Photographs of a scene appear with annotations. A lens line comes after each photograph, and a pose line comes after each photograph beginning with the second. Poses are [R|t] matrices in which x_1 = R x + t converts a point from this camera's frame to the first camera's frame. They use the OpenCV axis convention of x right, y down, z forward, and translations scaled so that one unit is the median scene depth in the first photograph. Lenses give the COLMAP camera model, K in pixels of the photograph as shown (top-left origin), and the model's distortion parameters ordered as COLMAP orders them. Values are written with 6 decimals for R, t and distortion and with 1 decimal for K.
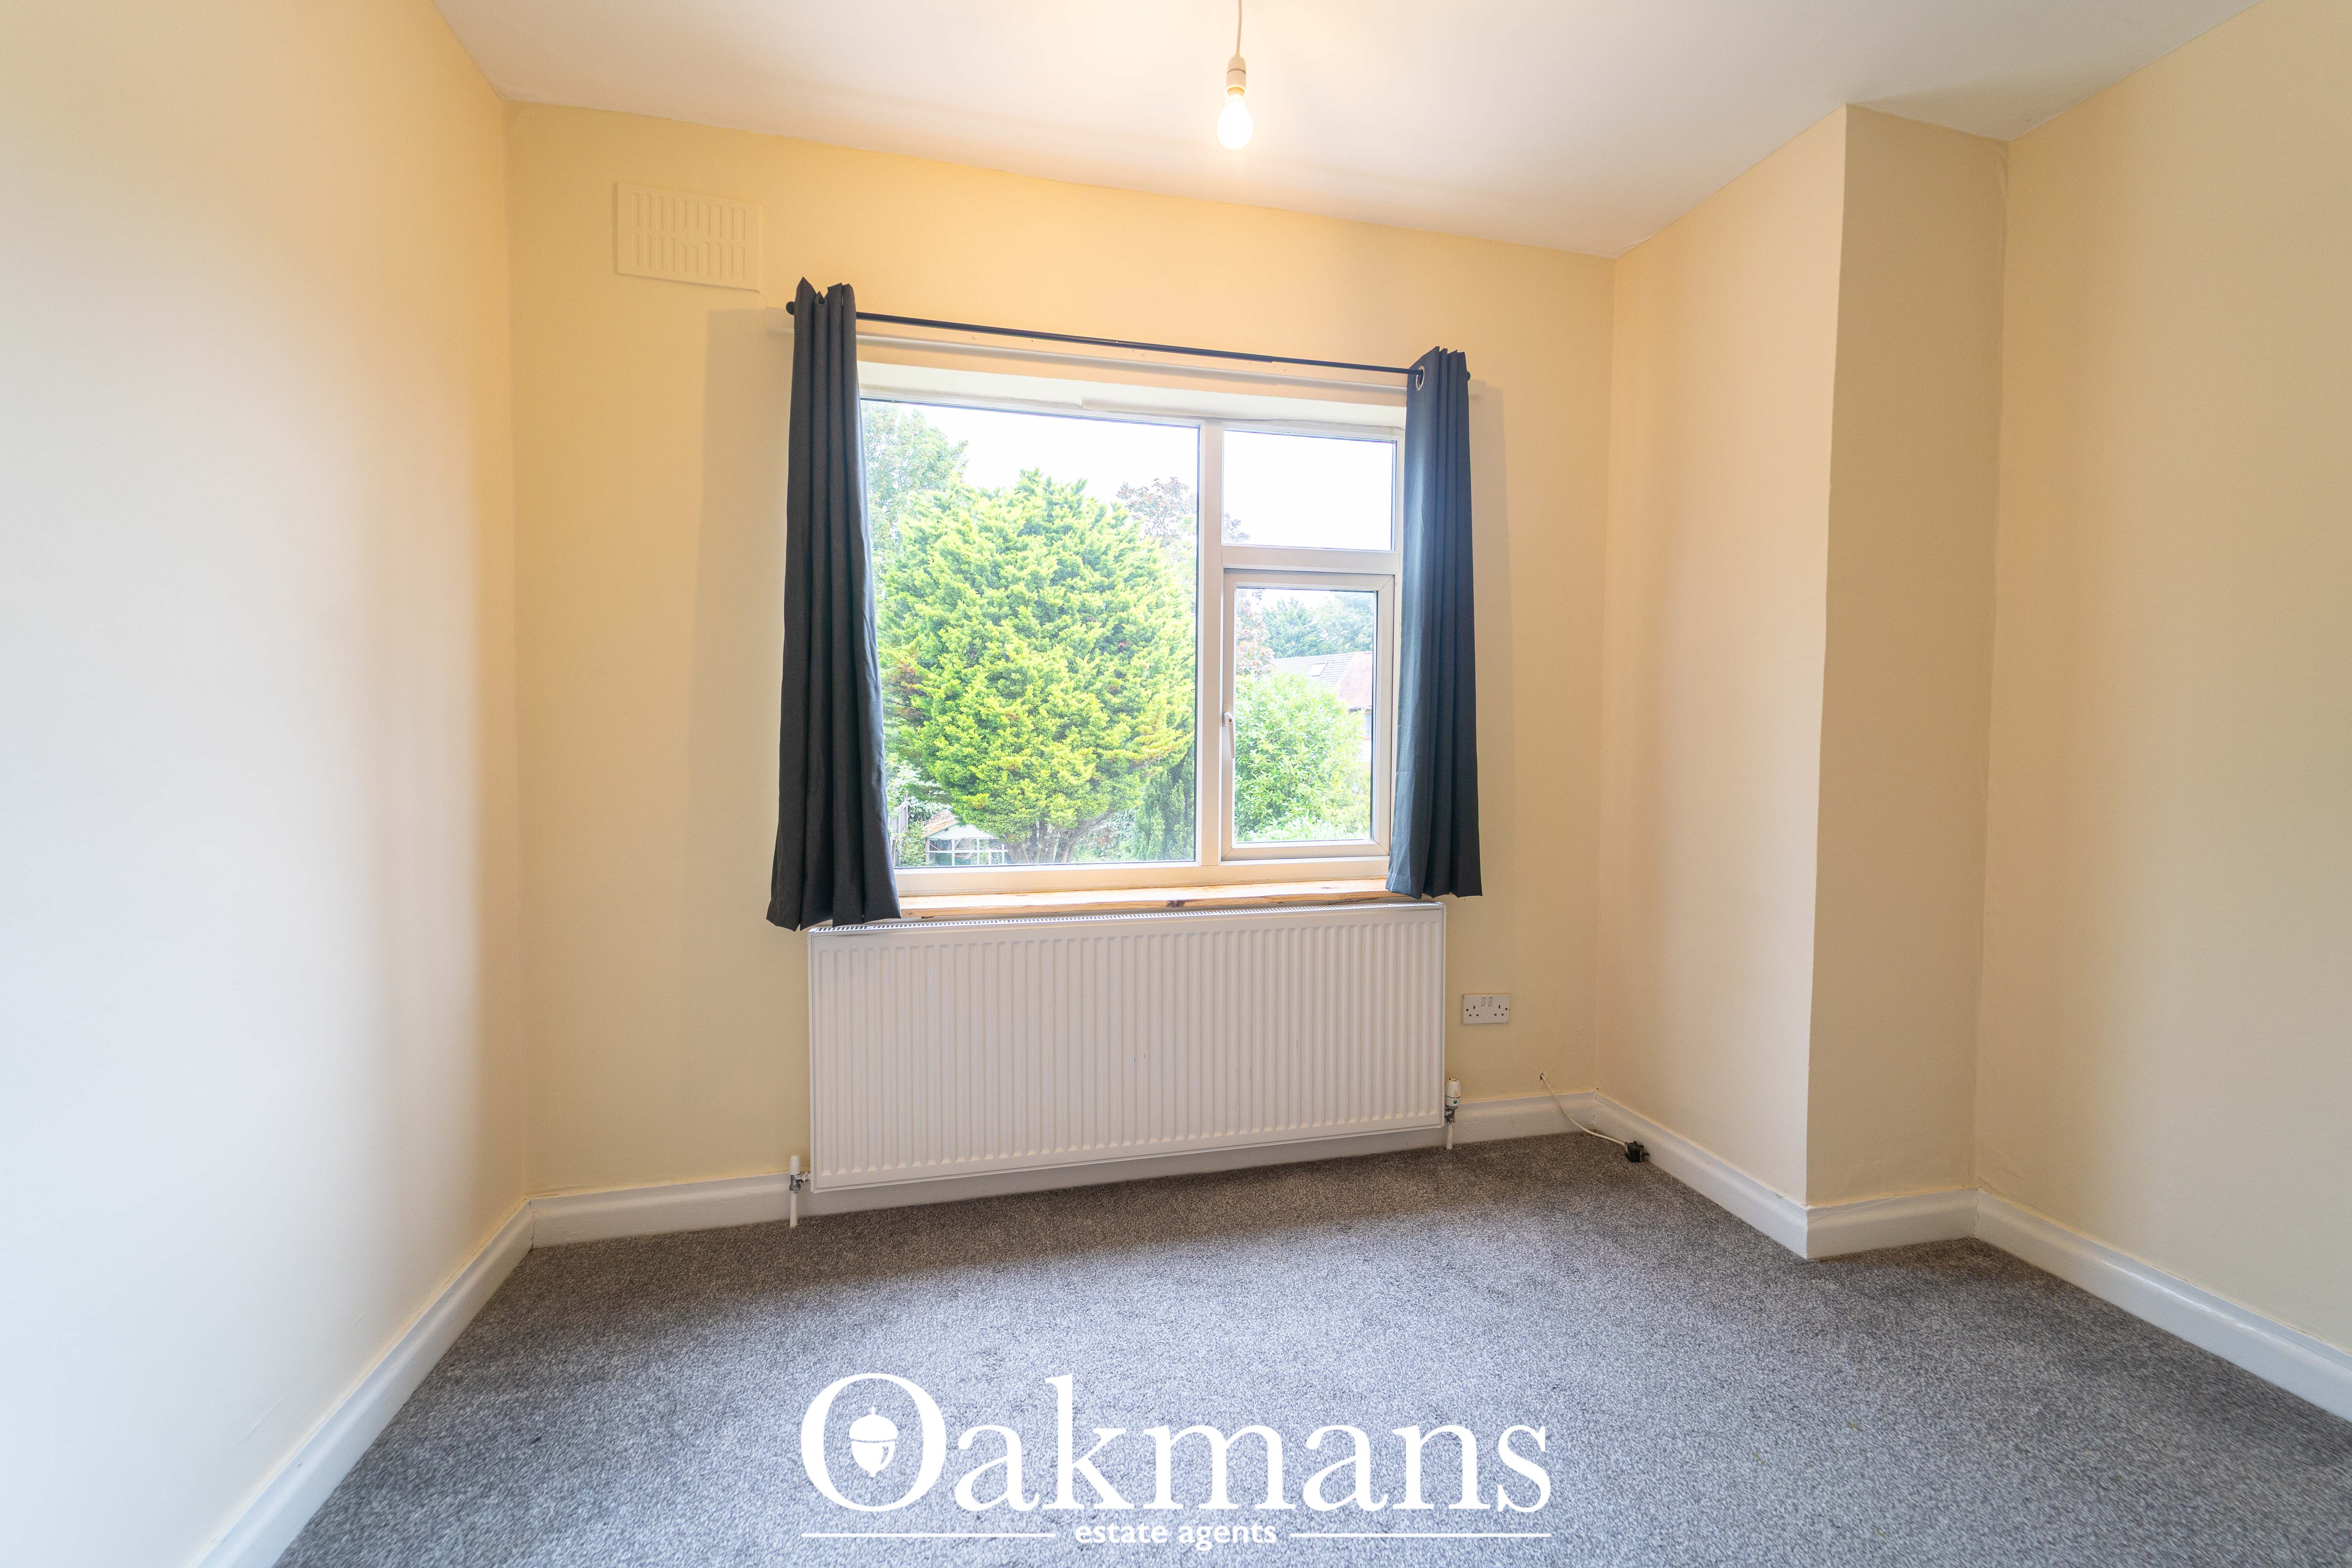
lens RADIAL K [[948.9, 0, 1182.8], [0, 948.9, 762.0], [0, 0, 1]] dist [0.008402, -0.004516]
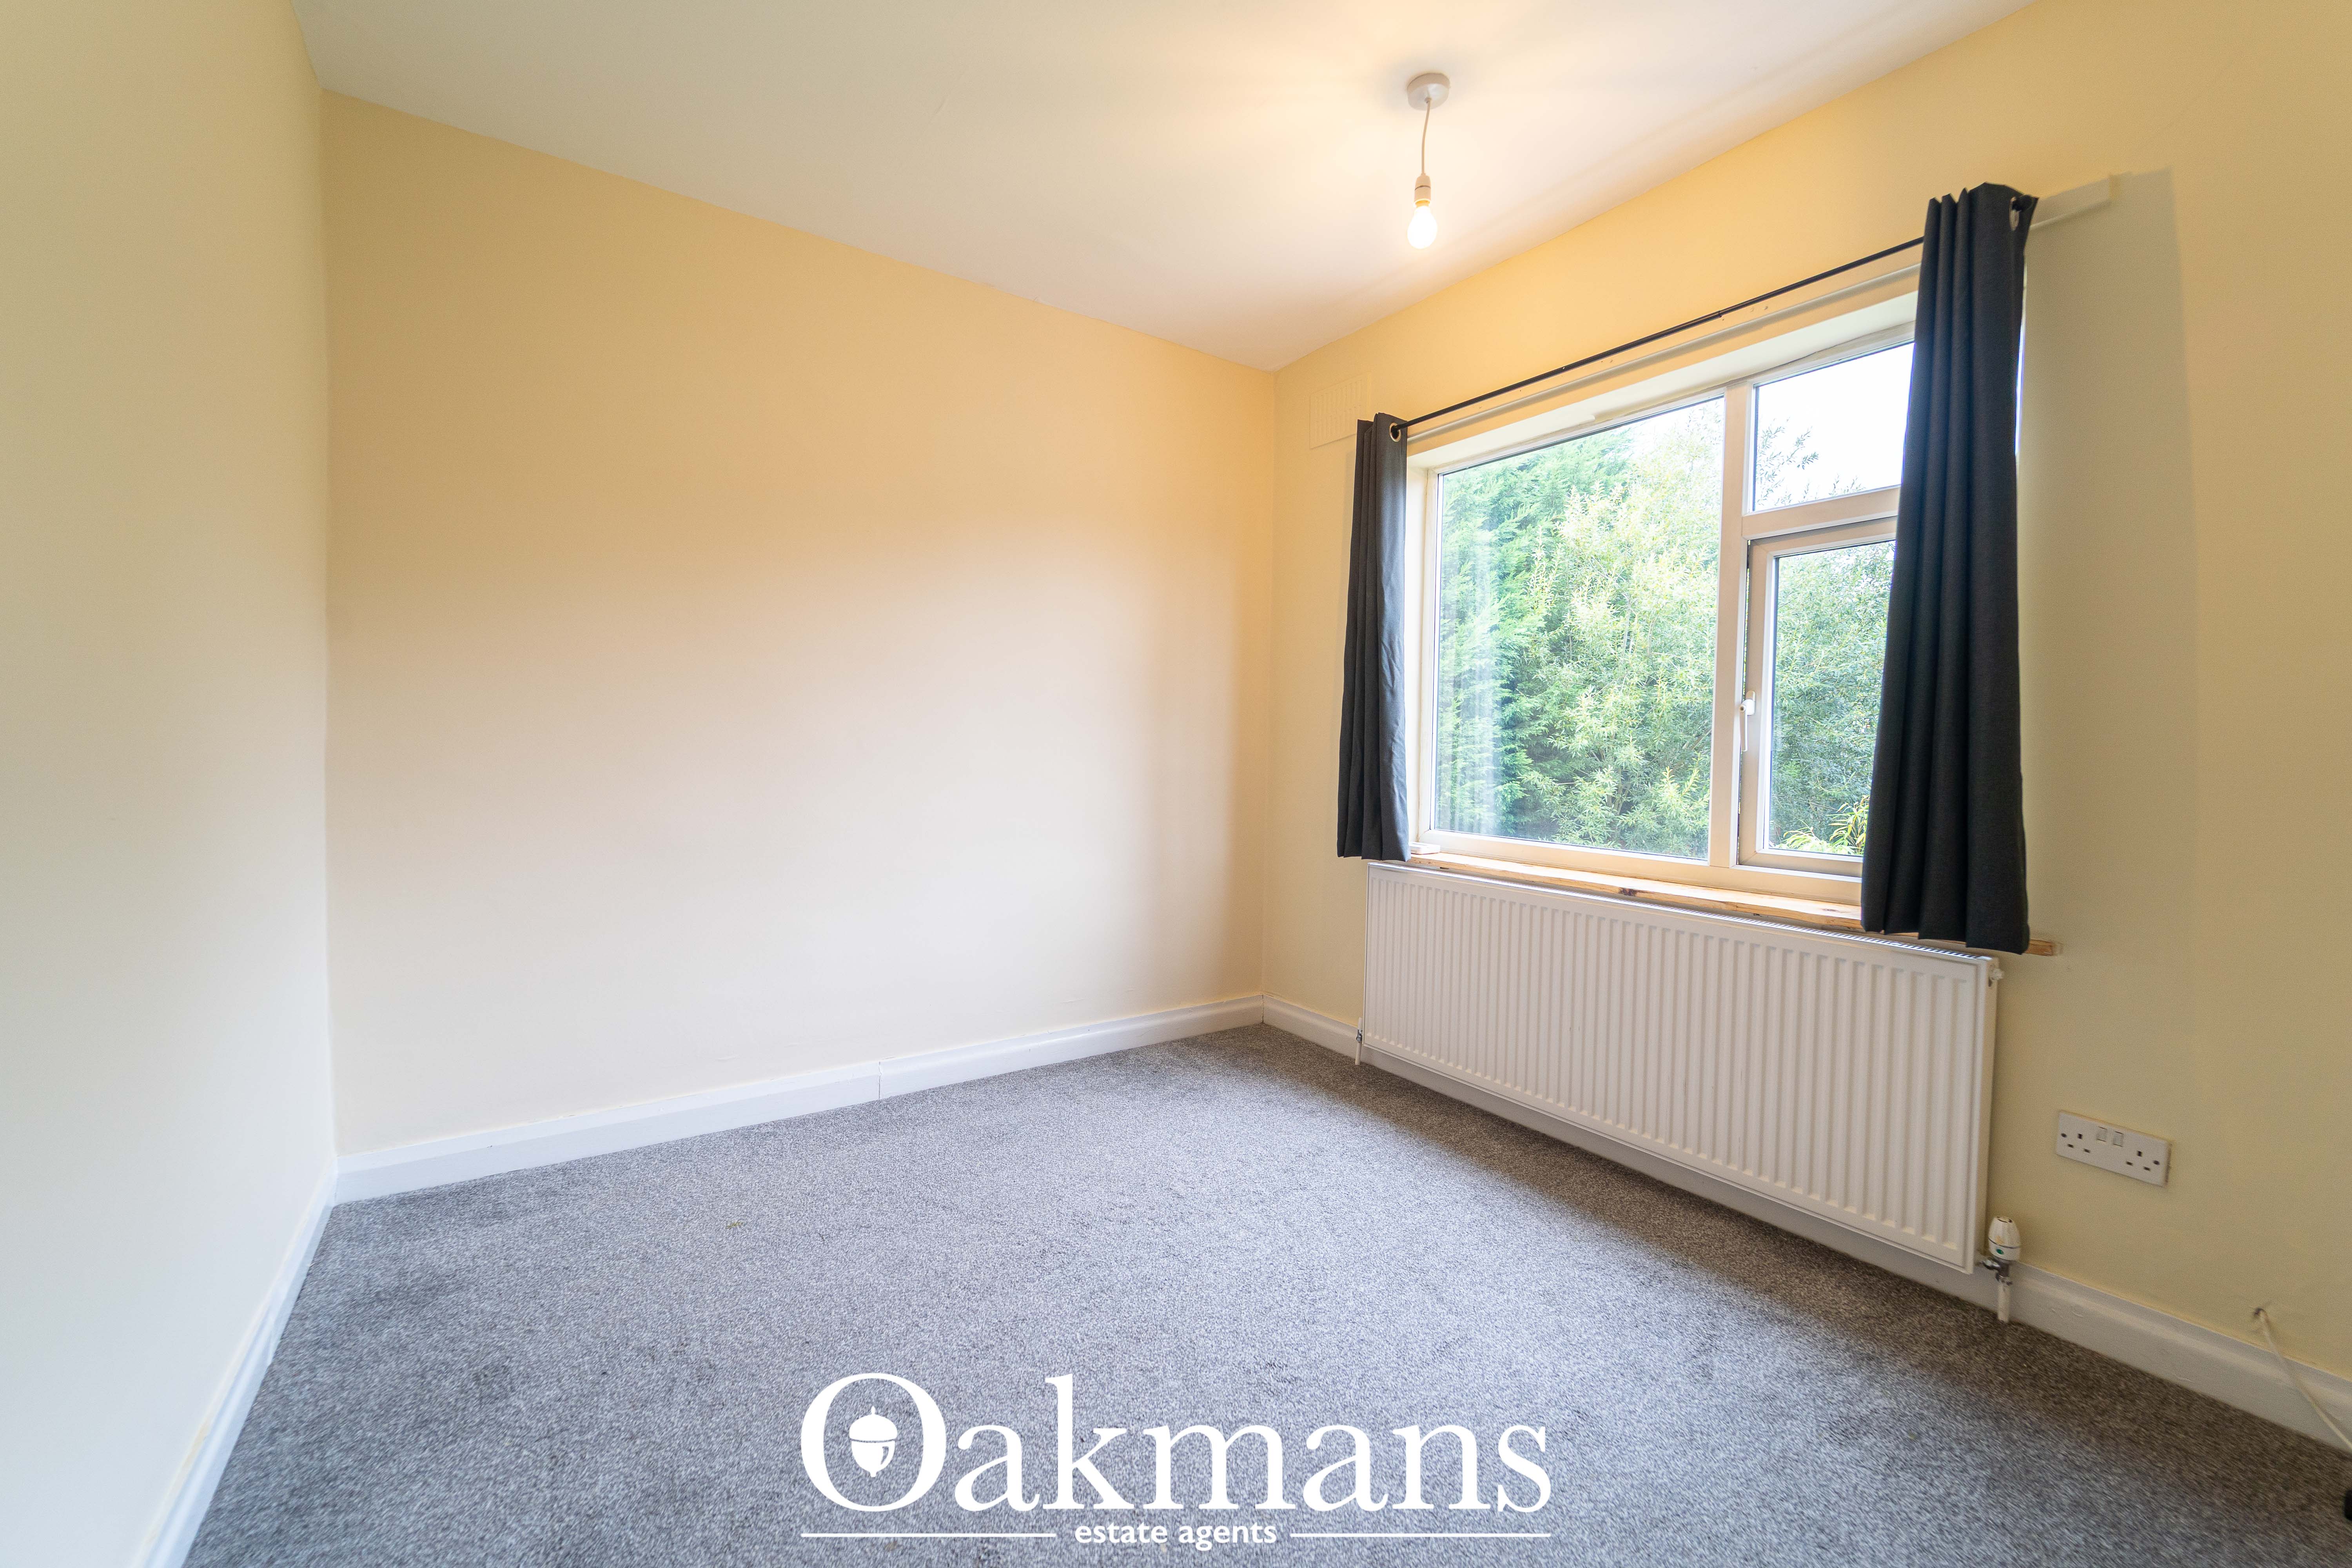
lens RADIAL K [[948.9, 0, 1182.8], [0, 948.9, 762.0], [0, 0, 1]] dist [0.008402, -0.004516]
pose [[0.354605, 0.022155, -0.934754, 0.804911], [-0.043366, 0.999033, 0.007227, 0.026506], [0.934010, 0.037974, 0.355223, 0.210076]]
